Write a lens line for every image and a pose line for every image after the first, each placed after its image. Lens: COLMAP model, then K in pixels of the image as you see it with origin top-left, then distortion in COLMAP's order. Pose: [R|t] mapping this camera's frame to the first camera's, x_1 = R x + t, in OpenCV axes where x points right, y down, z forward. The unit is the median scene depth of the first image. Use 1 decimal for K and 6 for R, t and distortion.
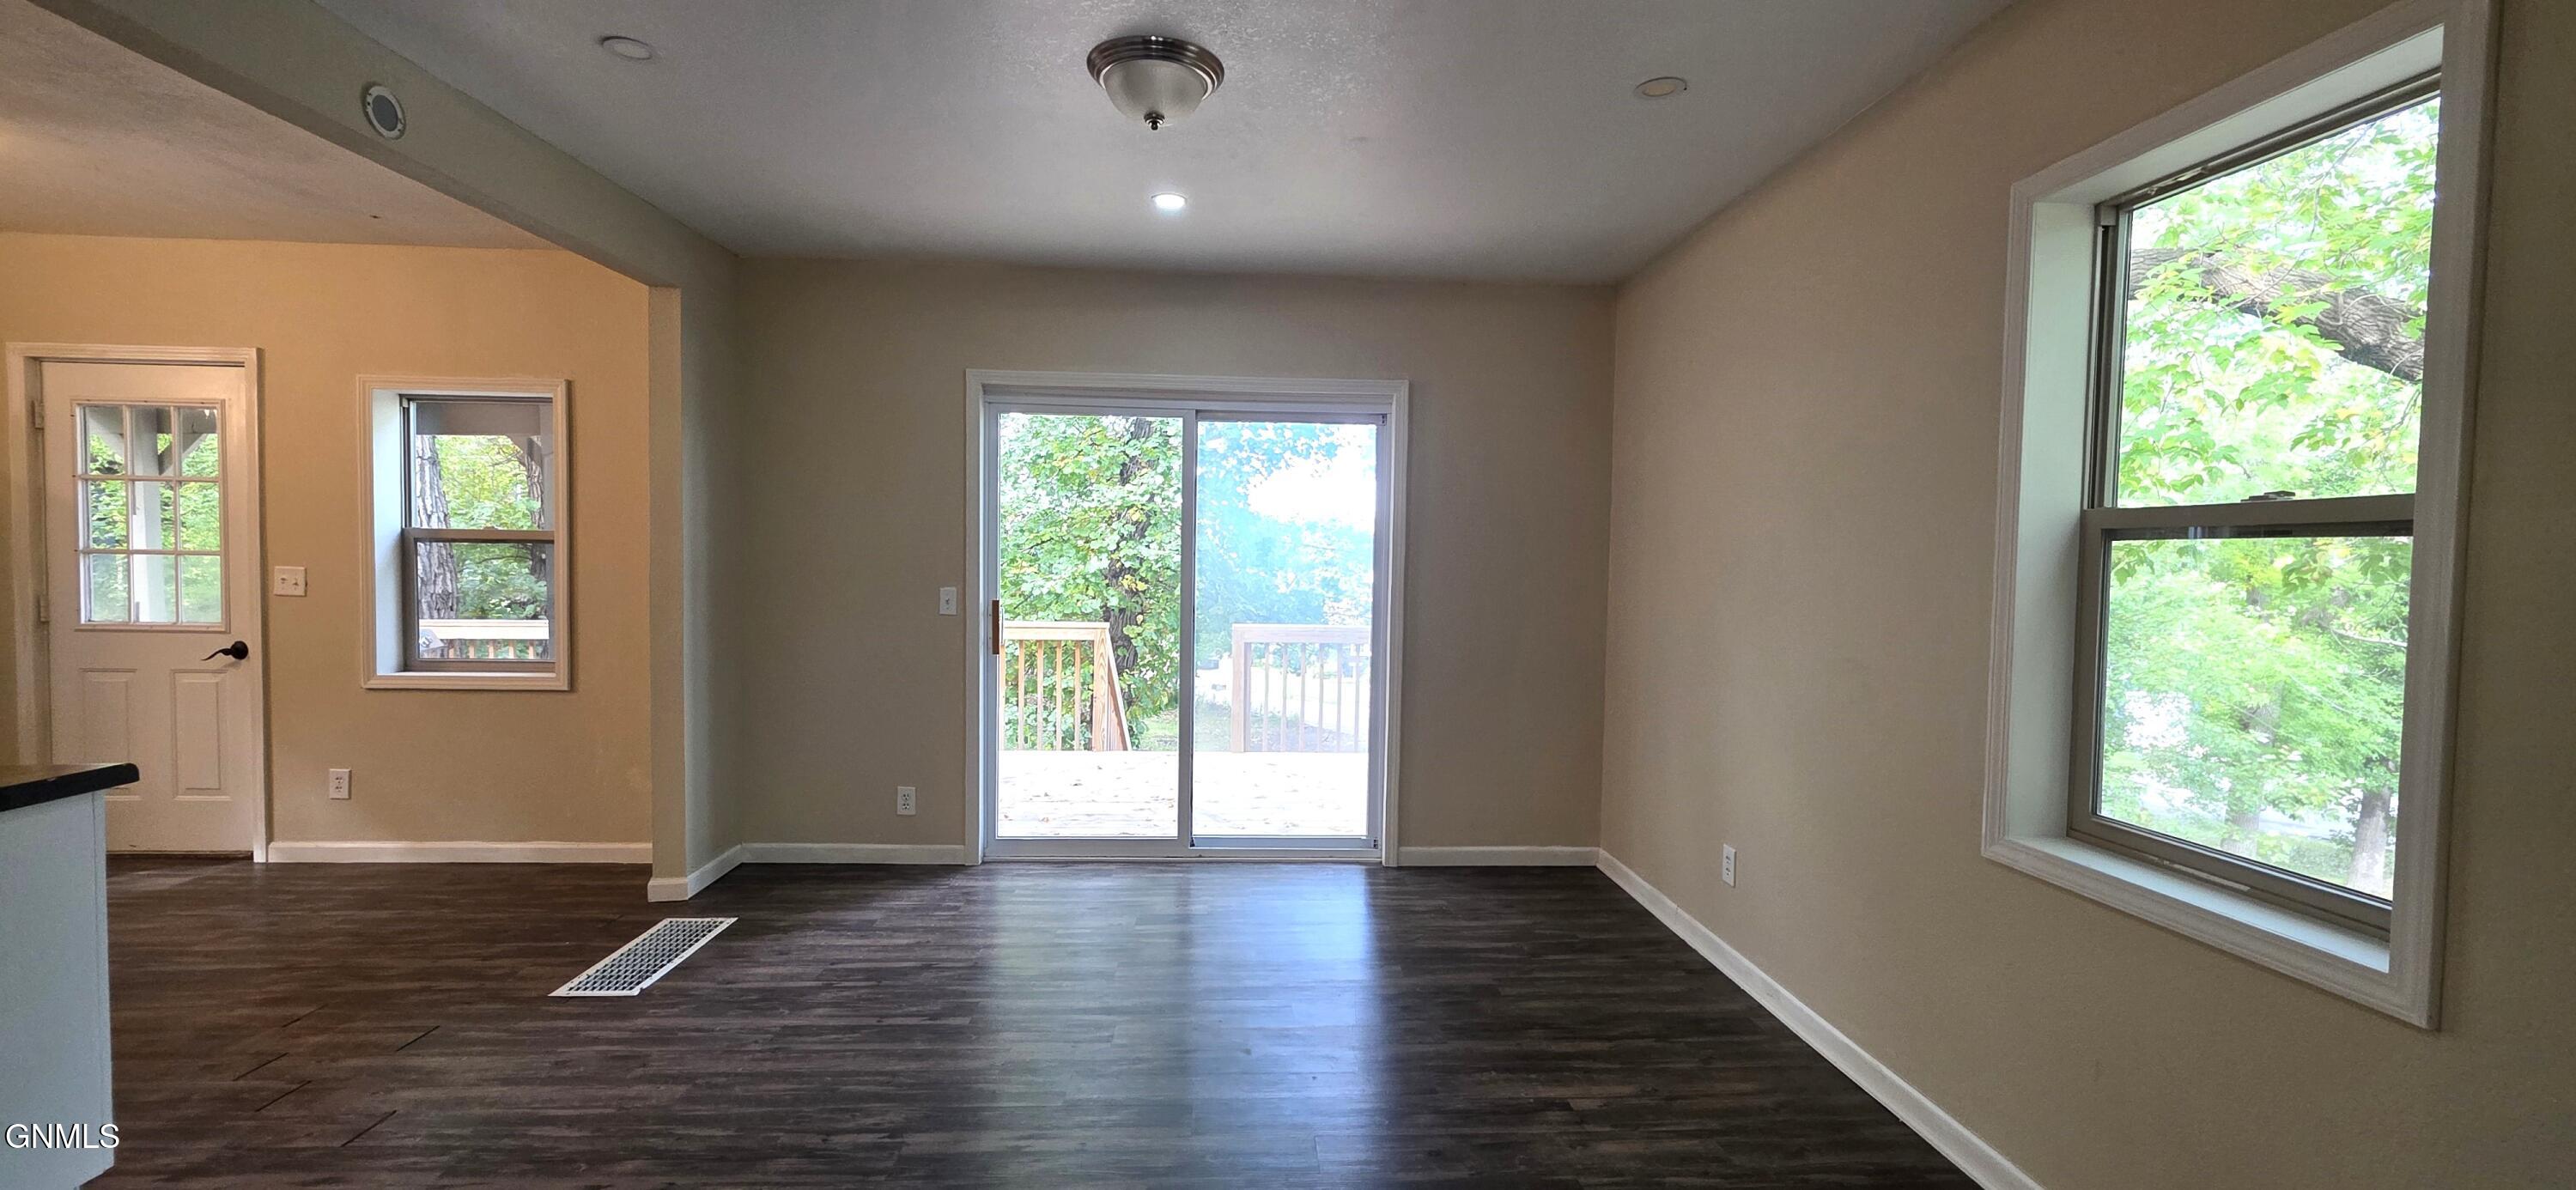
lens RADIAL K [[1013.3, 0, 1288.0], [0, 1013.3, 595.0], [0, 0, 1]] dist [-0.000688, -0.000018]
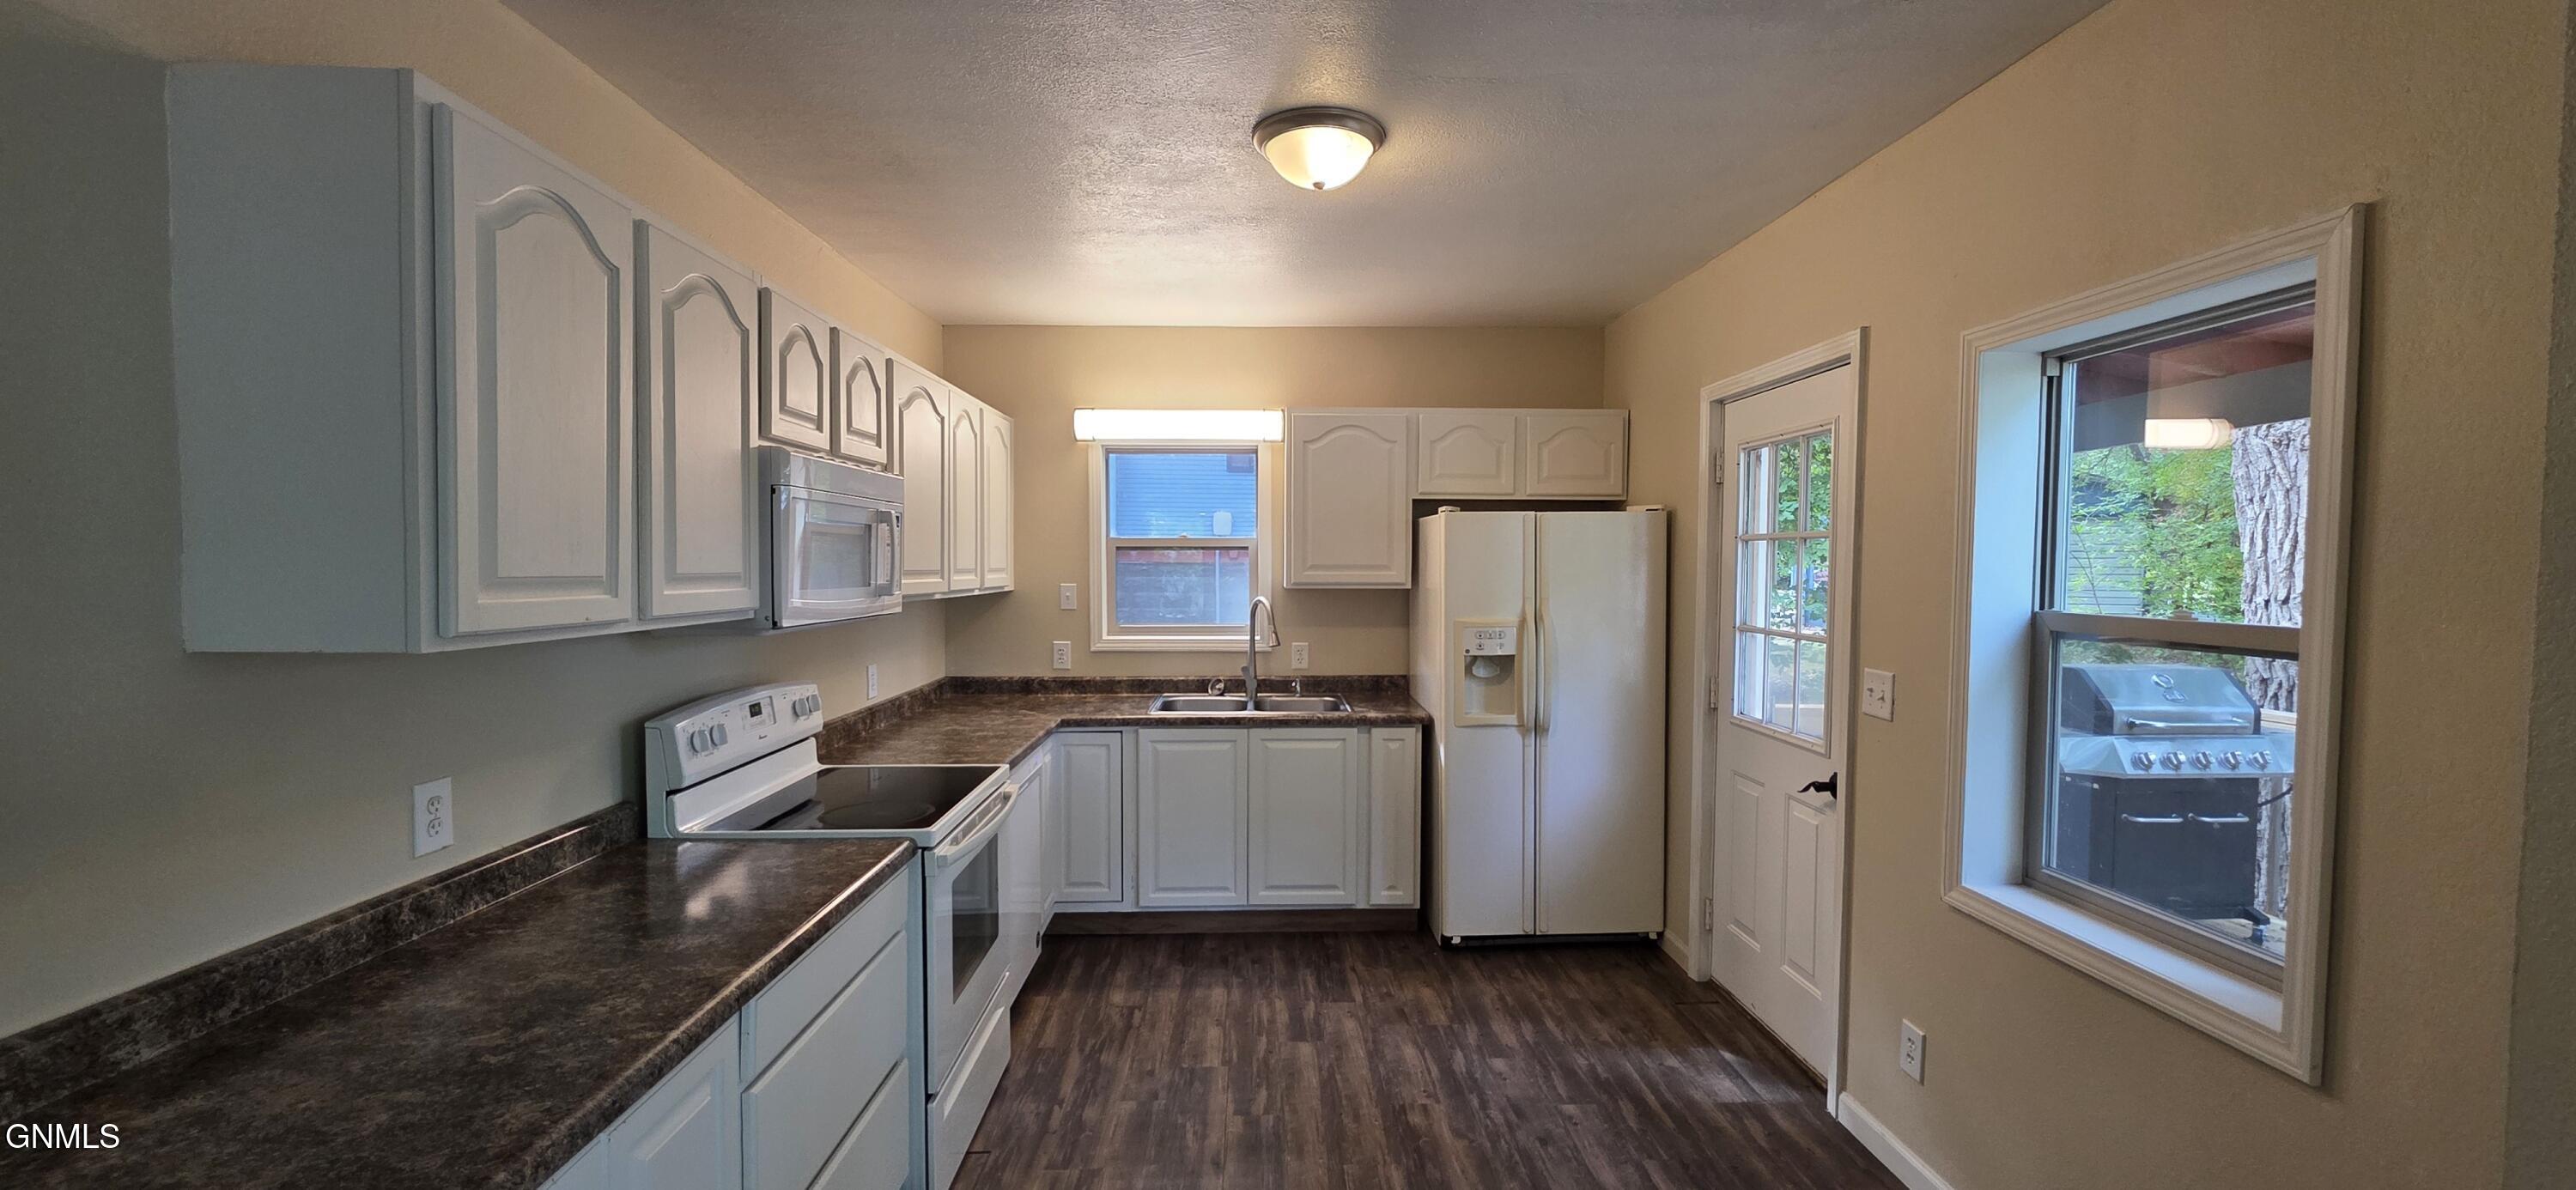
lens RADIAL K [[1013.3, 0, 1288.0], [0, 1013.3, 595.0], [0, 0, 1]] dist [-0.000688, -0.000018]
pose [[-0.029689, 0.020333, -0.999352, -0.356054], [-0.039693, 0.998981, 0.021504, -0.072534], [0.998771, 0.040306, -0.028851, 0.652040]]
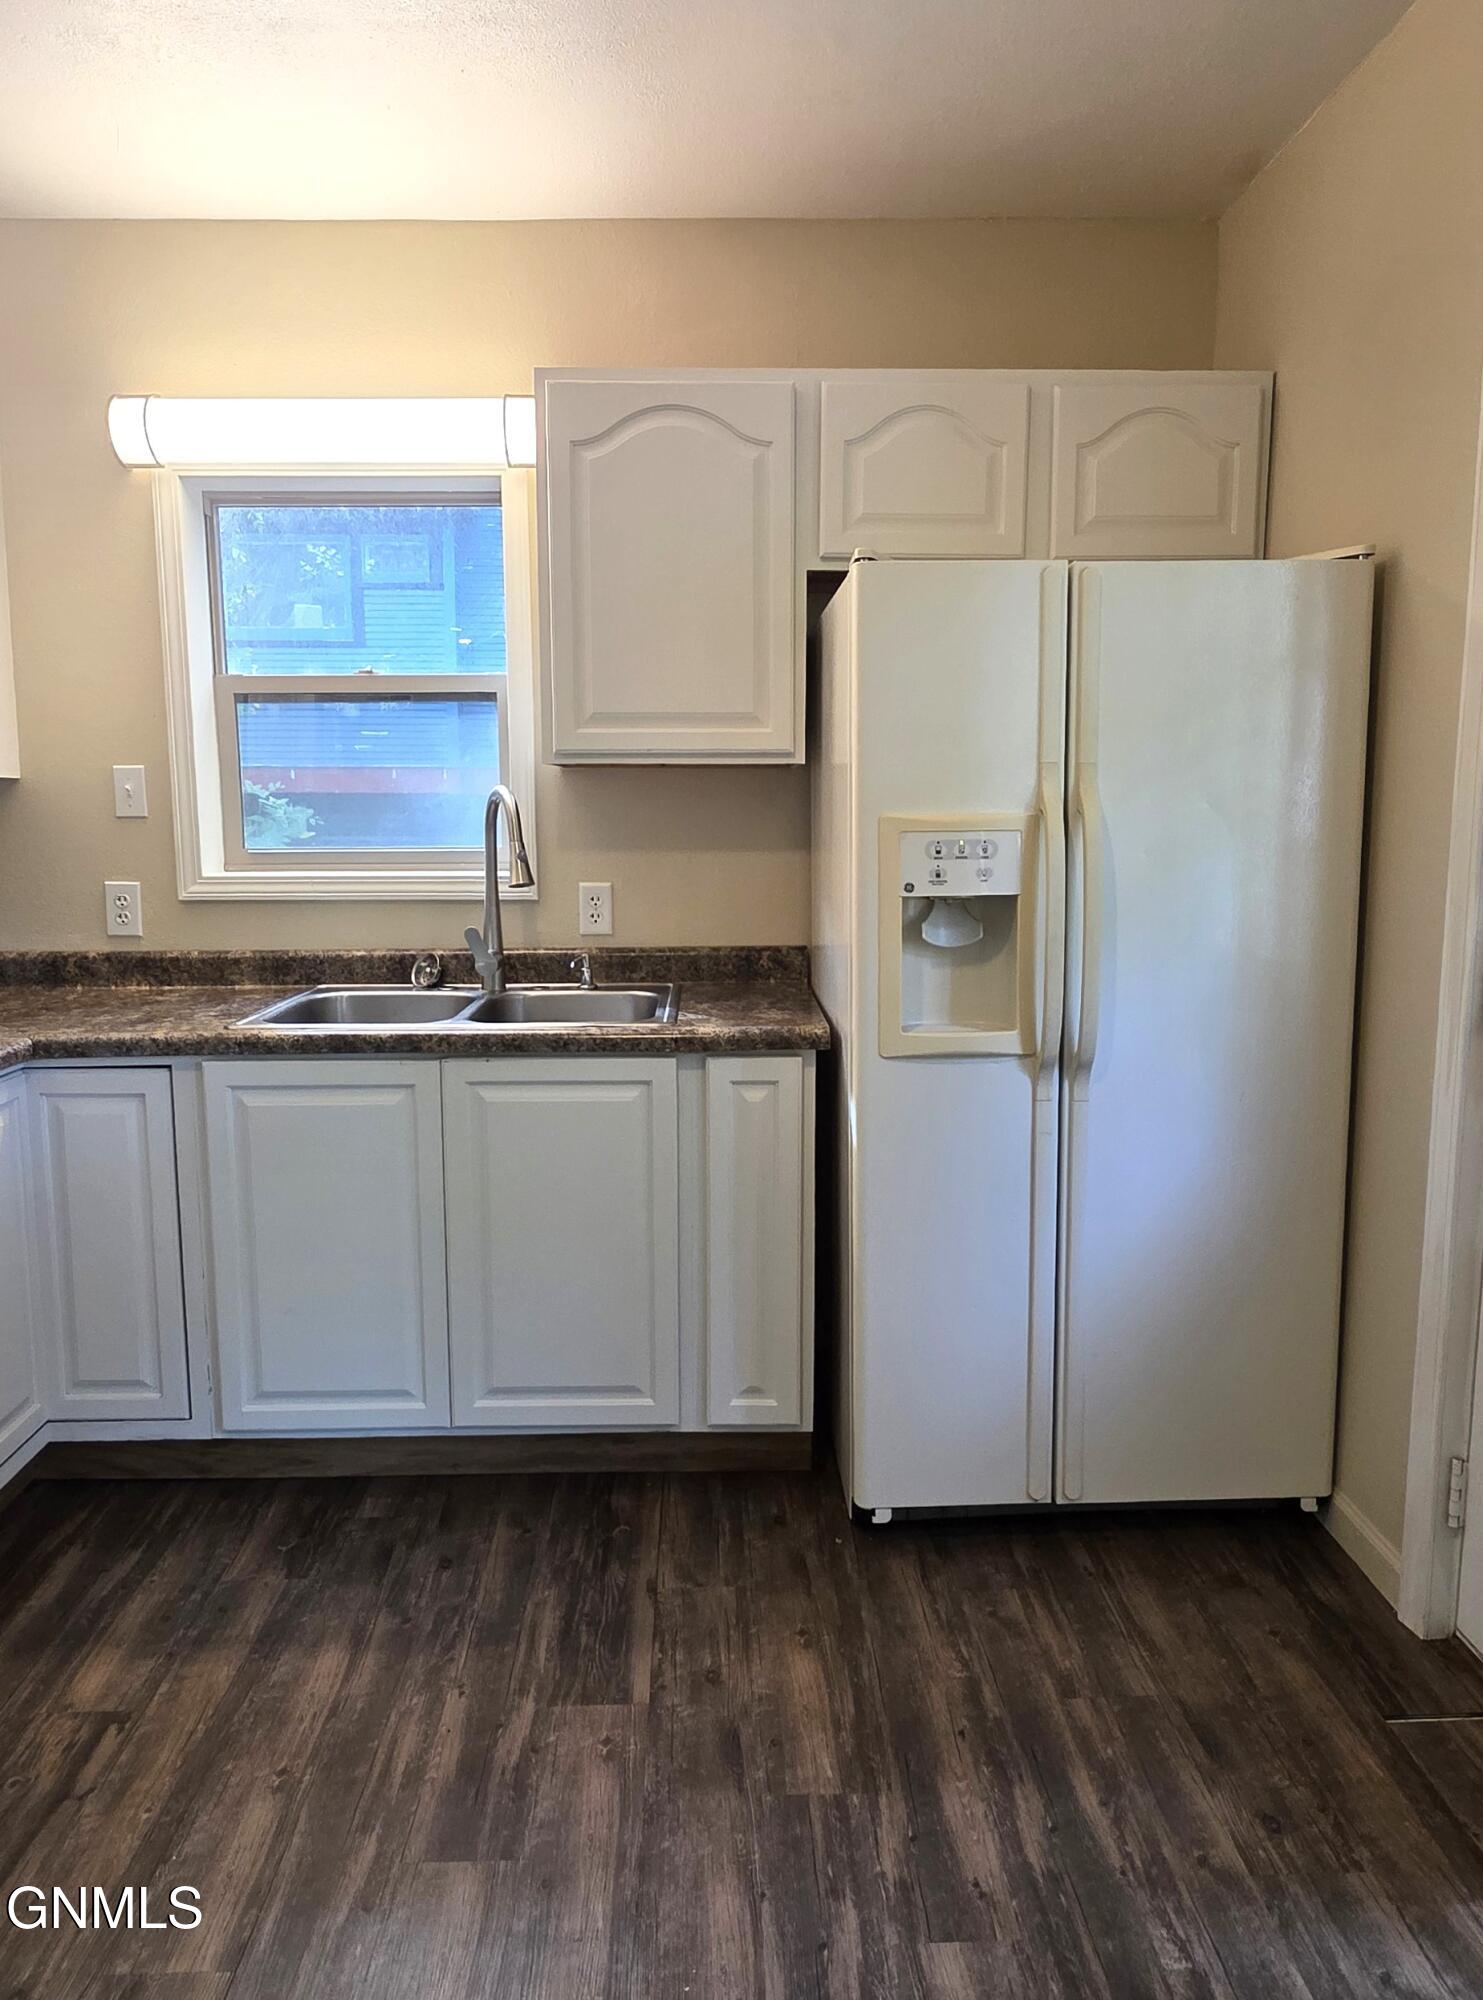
lens RADIAL K [[1287.8, 0, 746.1], [0, 1287.8, 954.3], [0, 0, 1]] dist [-0.000438, 0.000225]
pose [[-0.029522, 0.097605, -0.994787, -0.761840], [-0.037172, 0.994425, 0.098673, -0.030487], [0.998873, 0.039892, -0.025730, 0.738963]]
